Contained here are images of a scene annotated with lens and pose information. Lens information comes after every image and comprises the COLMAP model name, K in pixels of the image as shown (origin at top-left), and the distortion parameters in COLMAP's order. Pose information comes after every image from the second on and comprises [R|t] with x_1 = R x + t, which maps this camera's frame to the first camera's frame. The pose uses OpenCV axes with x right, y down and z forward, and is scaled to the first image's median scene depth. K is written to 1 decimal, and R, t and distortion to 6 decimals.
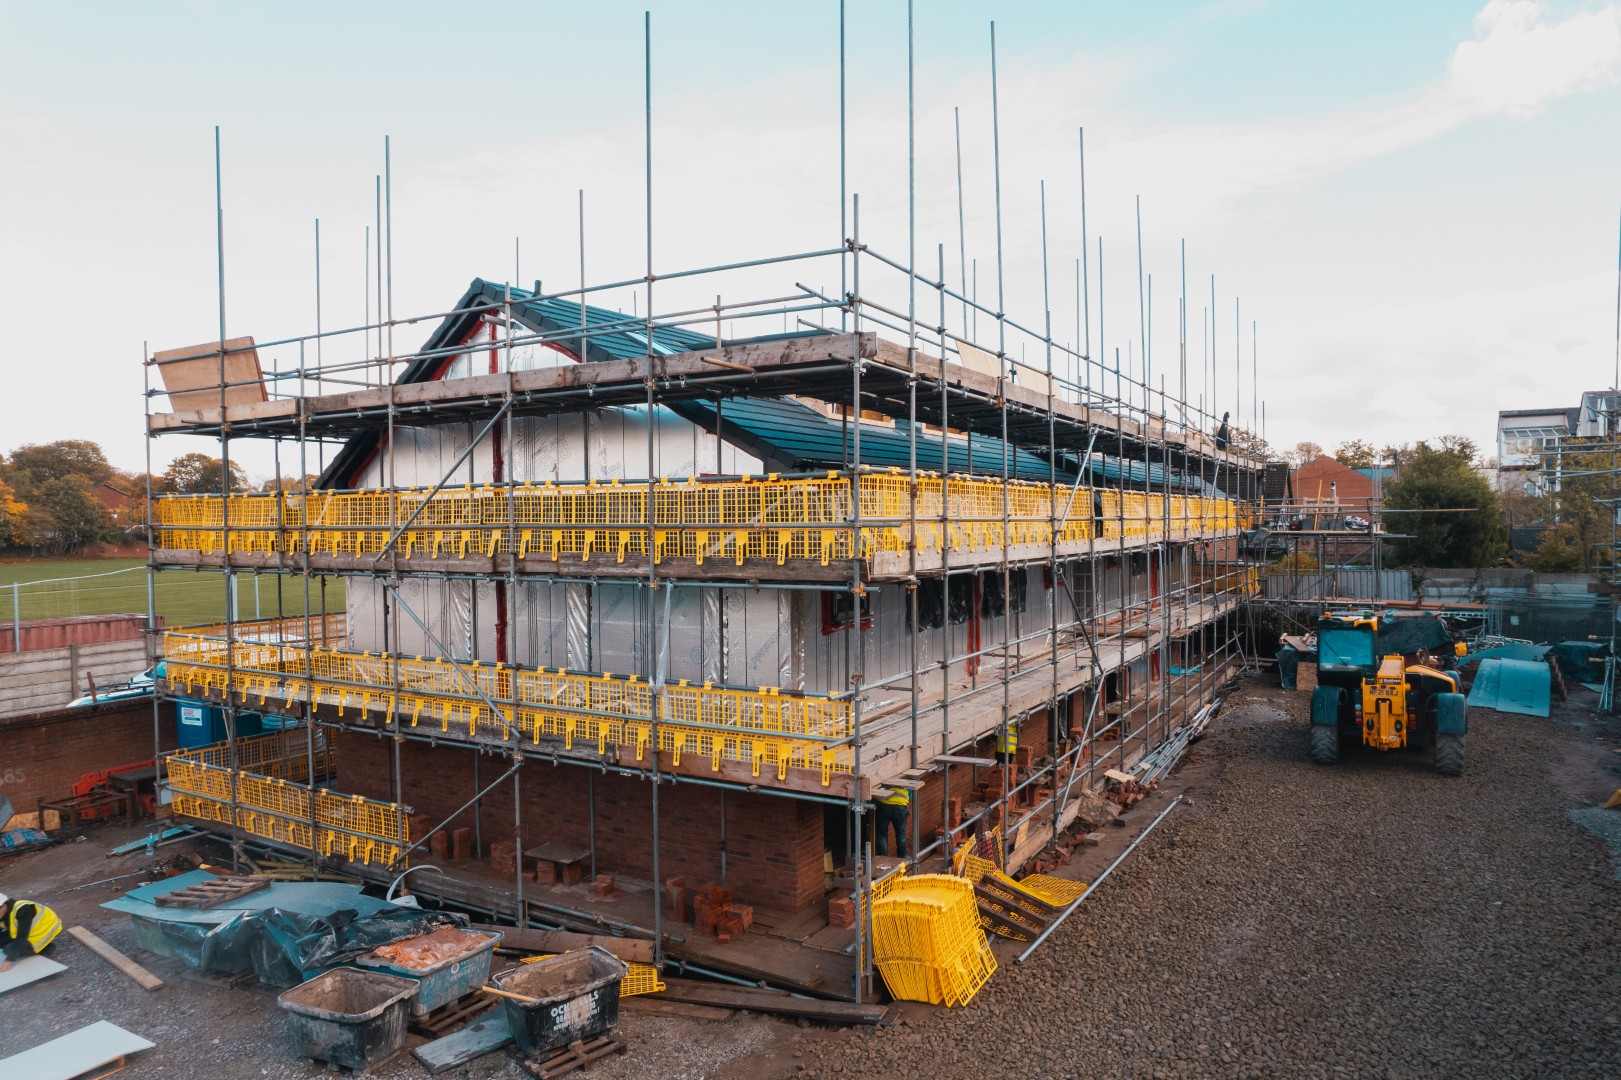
lens RADIAL K [[1037.7, 0, 819.9], [0, 1037.7, 545.8], [0, 0, 1]] dist [-0.081138, 0.074539]
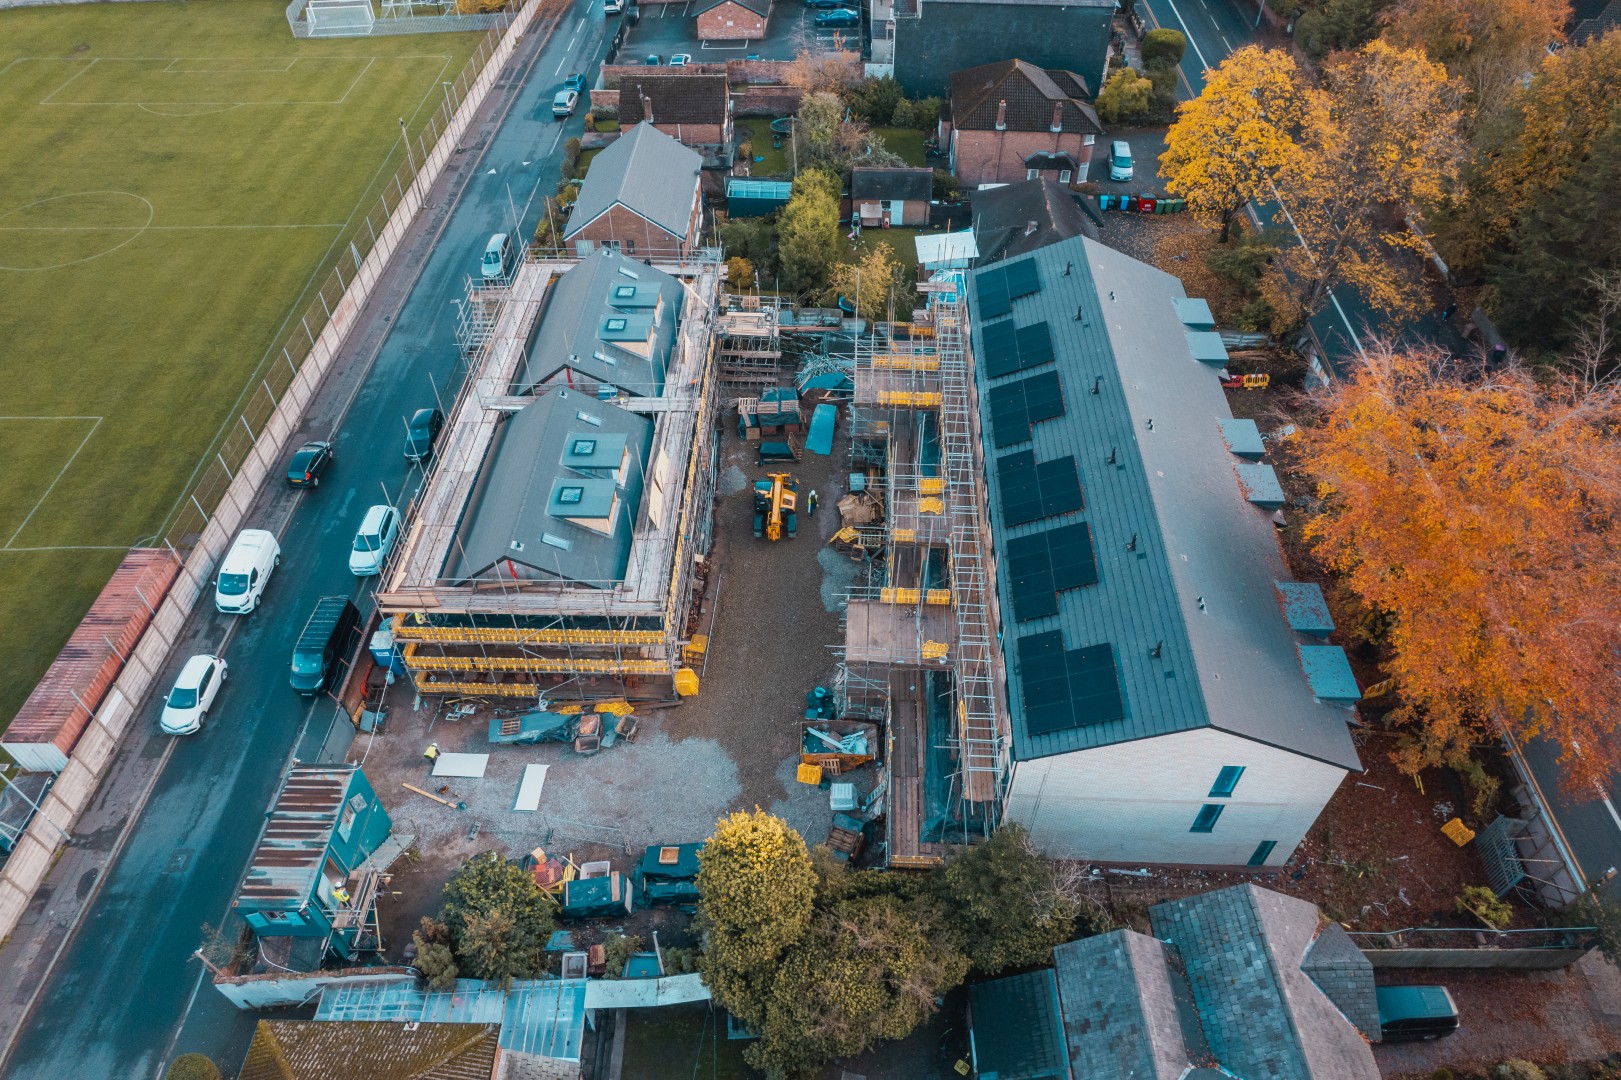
lens RADIAL K [[1037.7, 0, 819.9], [0, 1037.7, 545.8], [0, 0, 1]] dist [-0.081138, 0.074539]
pose [[0.872685, -0.342835, 0.347684, -0.653102], [0.004652, 0.717860, 0.696172, -2.773211], [-0.488261, -0.605922, 0.628060, -1.579426]]
